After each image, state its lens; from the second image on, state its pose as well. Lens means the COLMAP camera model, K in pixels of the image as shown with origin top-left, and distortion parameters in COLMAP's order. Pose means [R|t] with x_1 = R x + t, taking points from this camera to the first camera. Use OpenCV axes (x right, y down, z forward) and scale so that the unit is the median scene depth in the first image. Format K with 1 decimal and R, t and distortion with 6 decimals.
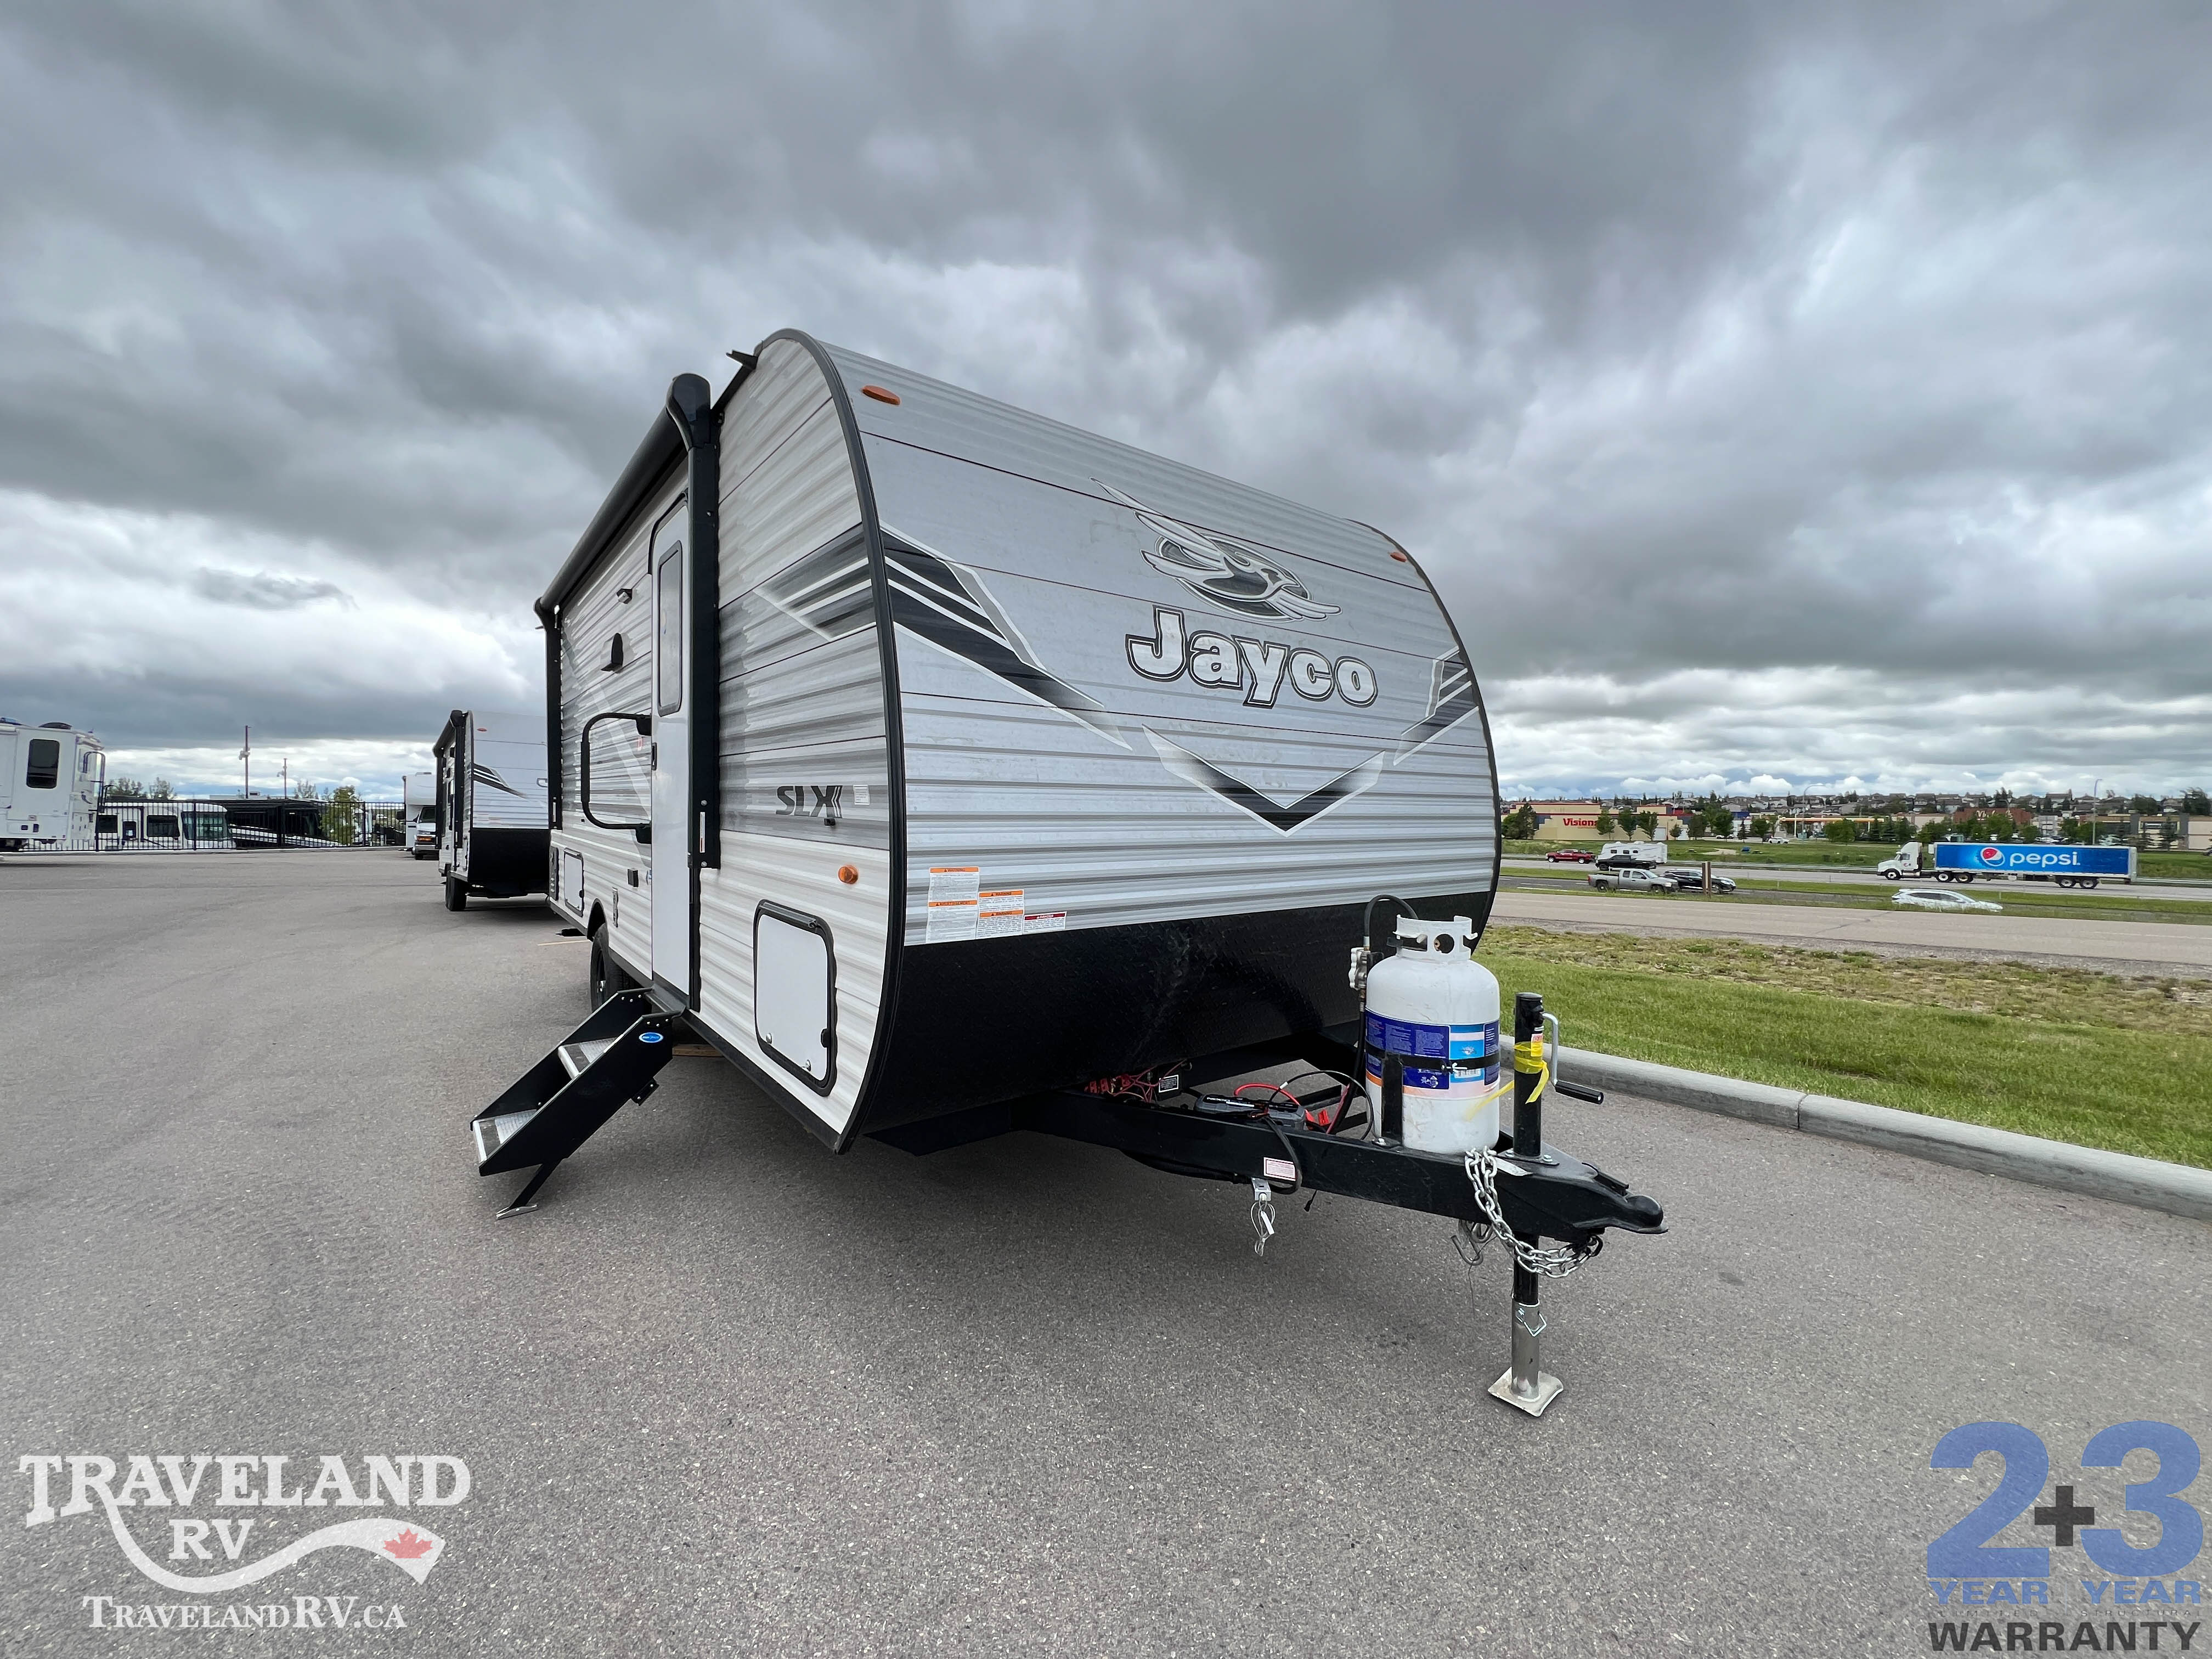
lens RADIAL K [[880.7, 0, 1102.4], [0, 880.7, 826.5], [0, 0, 1]] dist [-0.000336, 0.000198]
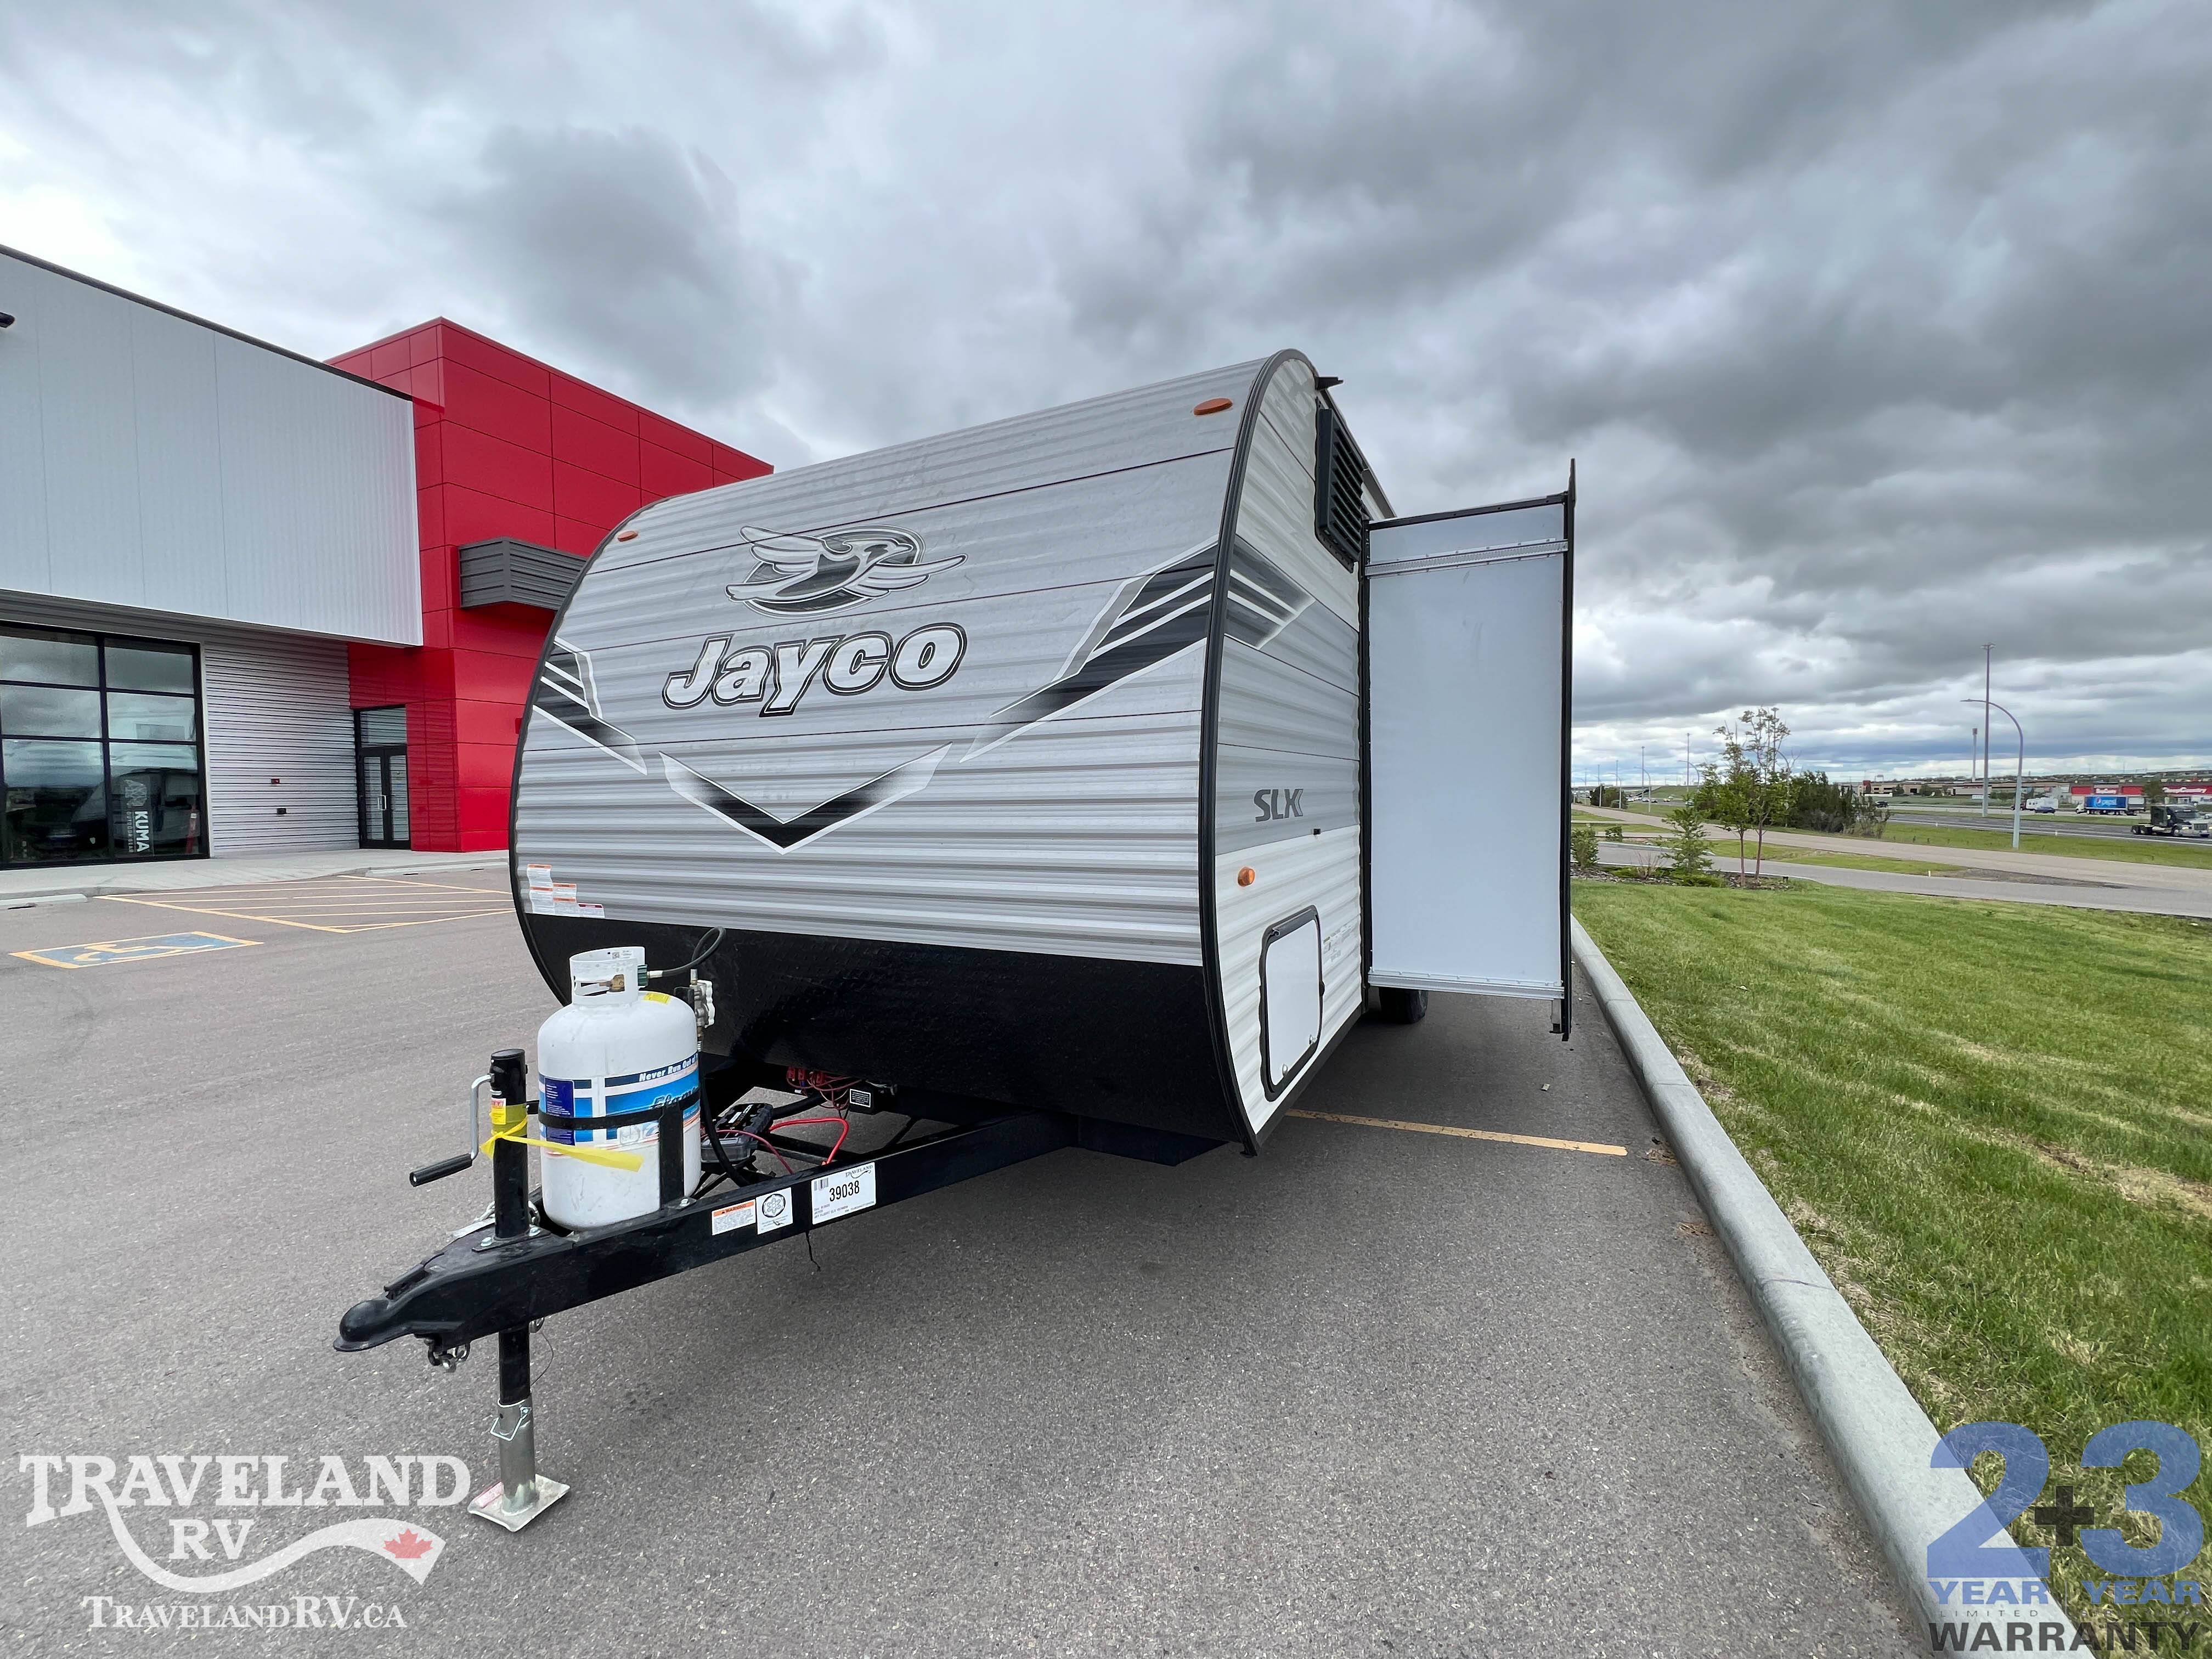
lens RADIAL K [[875.4, 0, 1101.3], [0, 875.4, 825.4], [0, 0, 1]] dist [-0.000418, -0.000116]
pose [[0.430599, 0.008947, -0.902499, 1.165313], [-0.005844, 0.999958, 0.007125, -0.026663], [0.902524, 0.002206, 0.430633, 0.905700]]
